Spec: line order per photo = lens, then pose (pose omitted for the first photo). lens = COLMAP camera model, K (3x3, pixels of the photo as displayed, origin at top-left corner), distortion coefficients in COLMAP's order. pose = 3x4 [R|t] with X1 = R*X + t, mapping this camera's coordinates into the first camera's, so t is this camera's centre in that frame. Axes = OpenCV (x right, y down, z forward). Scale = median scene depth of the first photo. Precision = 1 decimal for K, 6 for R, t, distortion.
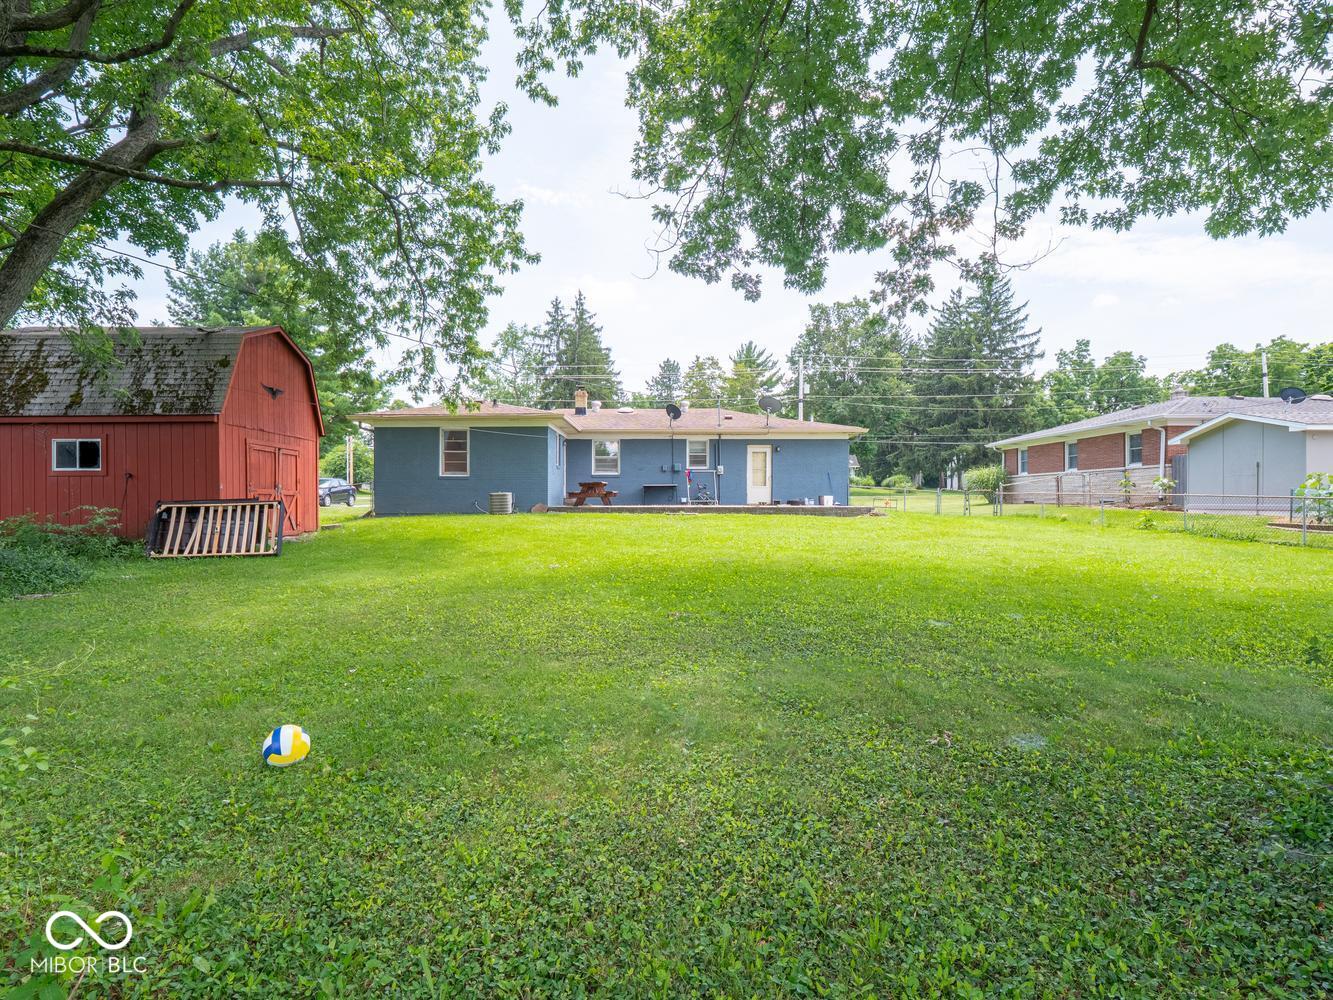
lens RADIAL K [[652.3, 0, 653.8], [0, 652.3, 511.2], [0, 0, 1]] dist [-0.012704, -0.001365]
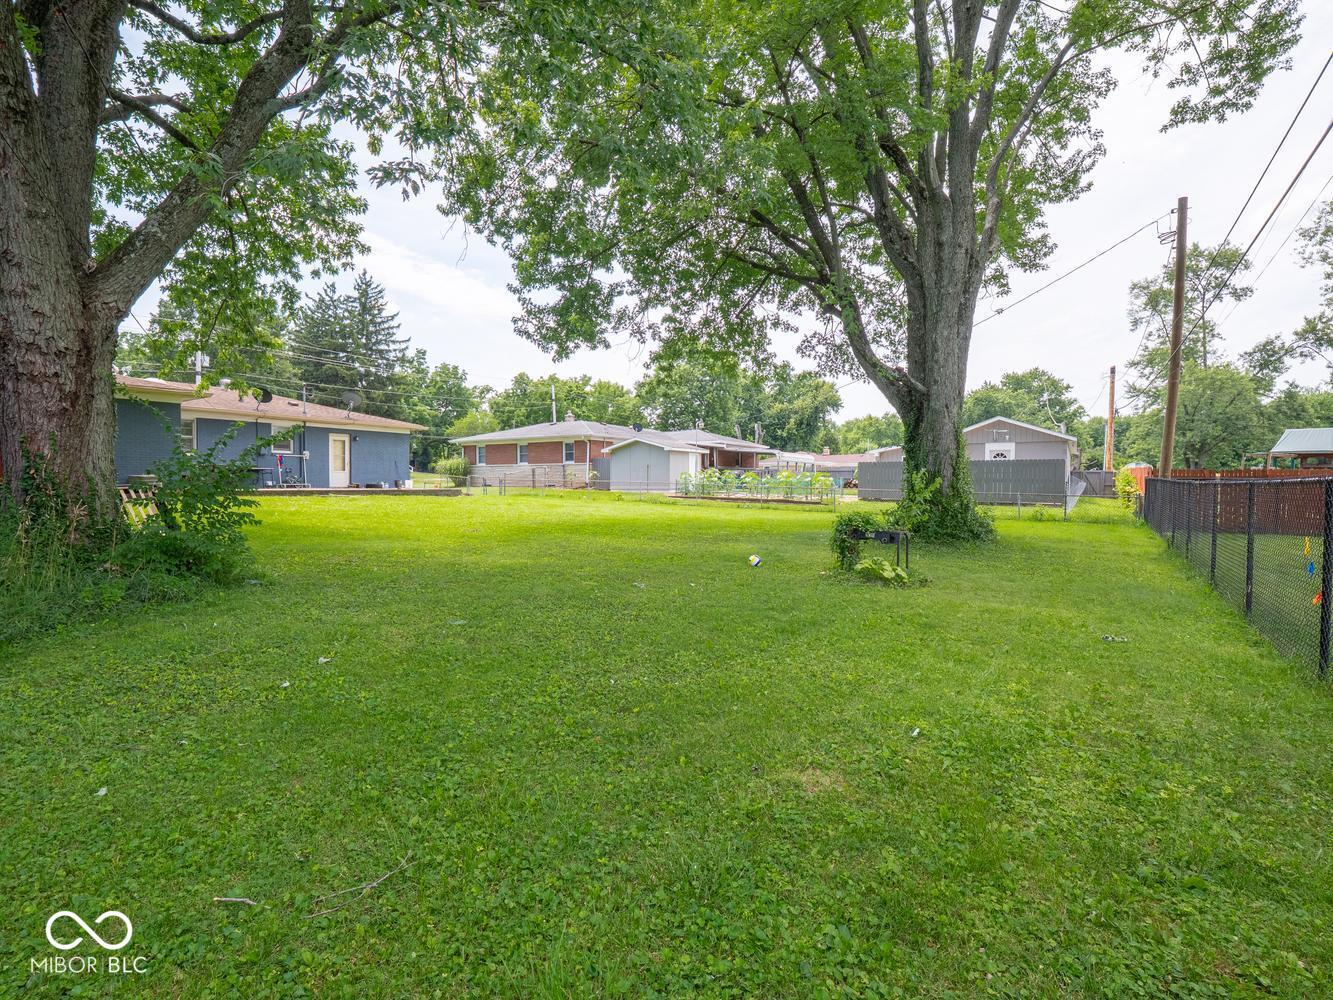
lens RADIAL K [[652.3, 0, 659.9], [0, 652.3, 500.7], [0, 0, 1]] dist [-0.012704, -0.001365]
pose [[0.537433, -0.019494, 0.843081, -0.480933], [0.011307, 0.999809, 0.015911, 0.000853], [-0.843231, 0.000982, 0.537551, -0.057617]]
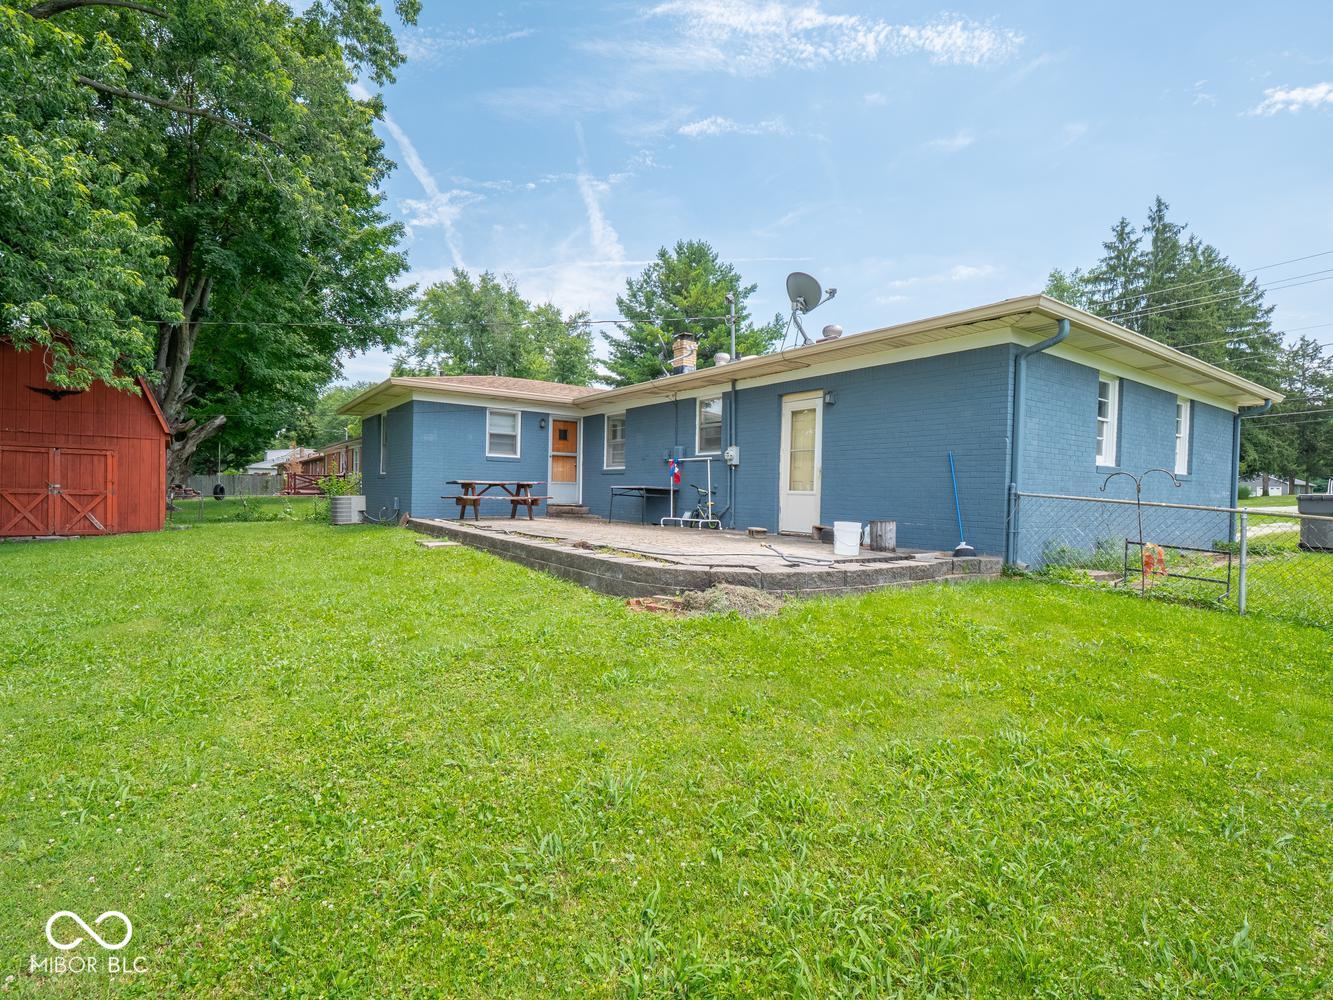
lens RADIAL K [[652.3, 0, 654.2], [0, 652.3, 499.7], [0, 0, 1]] dist [-0.012704, -0.001365]
pose [[0.590449, 0.020762, -0.806808, 0.450284], [-0.034022, 0.999421, 0.000821, -0.029036], [0.806357, 0.026965, 0.590813, 0.670136]]
